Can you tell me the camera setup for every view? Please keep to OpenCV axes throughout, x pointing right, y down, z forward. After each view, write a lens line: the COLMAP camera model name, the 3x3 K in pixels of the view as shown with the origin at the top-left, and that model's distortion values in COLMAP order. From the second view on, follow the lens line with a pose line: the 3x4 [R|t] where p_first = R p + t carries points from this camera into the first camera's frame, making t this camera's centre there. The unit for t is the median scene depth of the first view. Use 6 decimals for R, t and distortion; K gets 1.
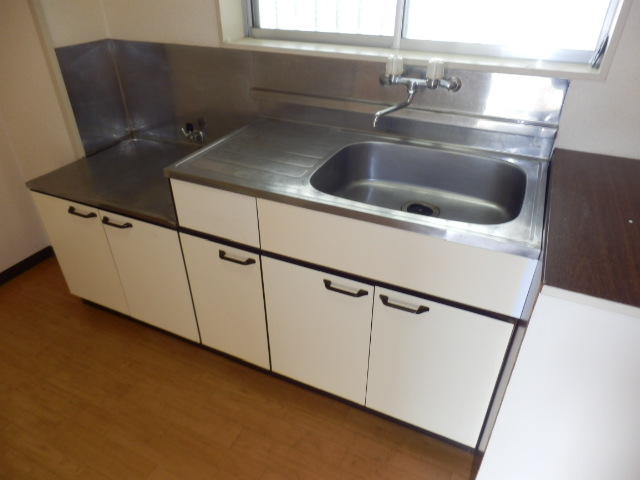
lens RADIAL K [[446.1, 0, 320.0], [0, 446.1, 240.0], [0, 0, 1]] dist [-0.002421, -0.004840]
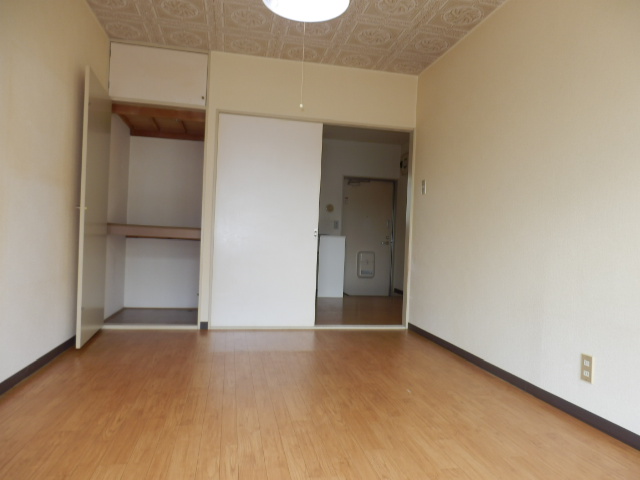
lens RADIAL K [[446.1, 0, 320.0], [0, 446.1, 240.0], [0, 0, 1]] dist [-0.002421, -0.004840]
pose [[0.596172, 0.032664, -0.802192, 0.287042], [-0.471581, 0.822889, -0.316962, 0.228587], [0.649762, 0.567262, 0.505987, 0.261992]]
